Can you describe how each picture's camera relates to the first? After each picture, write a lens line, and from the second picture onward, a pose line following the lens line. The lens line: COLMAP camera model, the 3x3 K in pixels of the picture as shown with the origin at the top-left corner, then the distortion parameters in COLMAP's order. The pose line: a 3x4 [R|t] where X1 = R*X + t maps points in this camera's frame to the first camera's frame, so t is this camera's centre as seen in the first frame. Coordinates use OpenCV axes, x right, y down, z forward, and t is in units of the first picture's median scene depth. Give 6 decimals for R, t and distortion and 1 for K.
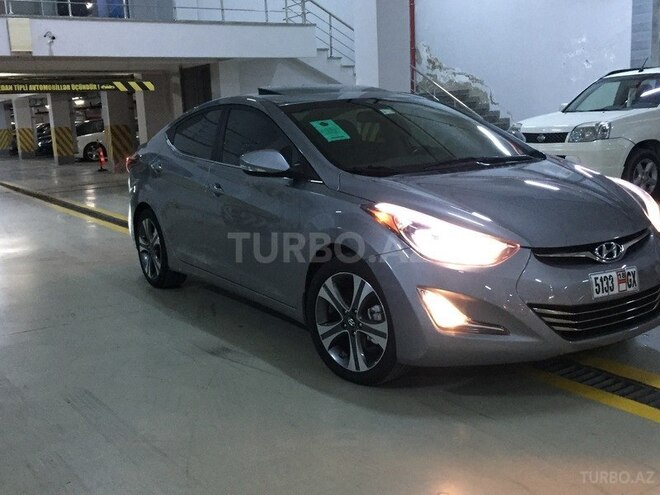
lens RADIAL K [[761.5, 0, 330.0], [0, 761.5, 247.5], [0, 0, 1]] dist [0.079005, -0.028378]
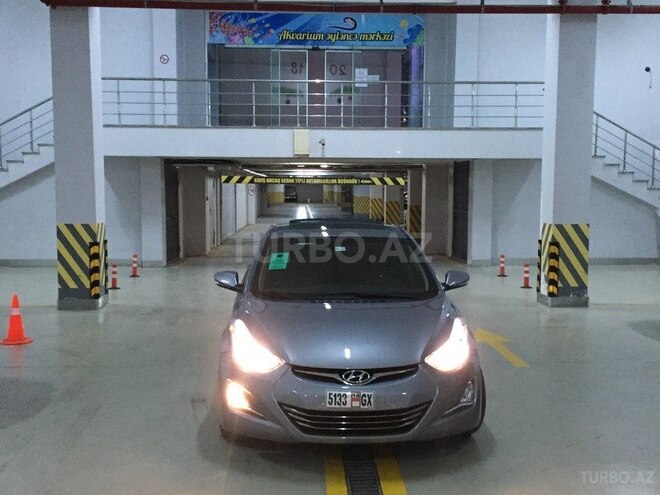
lens RADIAL K [[761.5, 0, 330.0], [0, 761.5, 247.5], [0, 0, 1]] dist [0.079005, -0.028378]
pose [[0.860142, 0.092898, -0.501524, 1.009343], [-0.131333, 0.990457, -0.041780, -0.165454], [0.492857, 0.101804, 0.864134, -0.244127]]
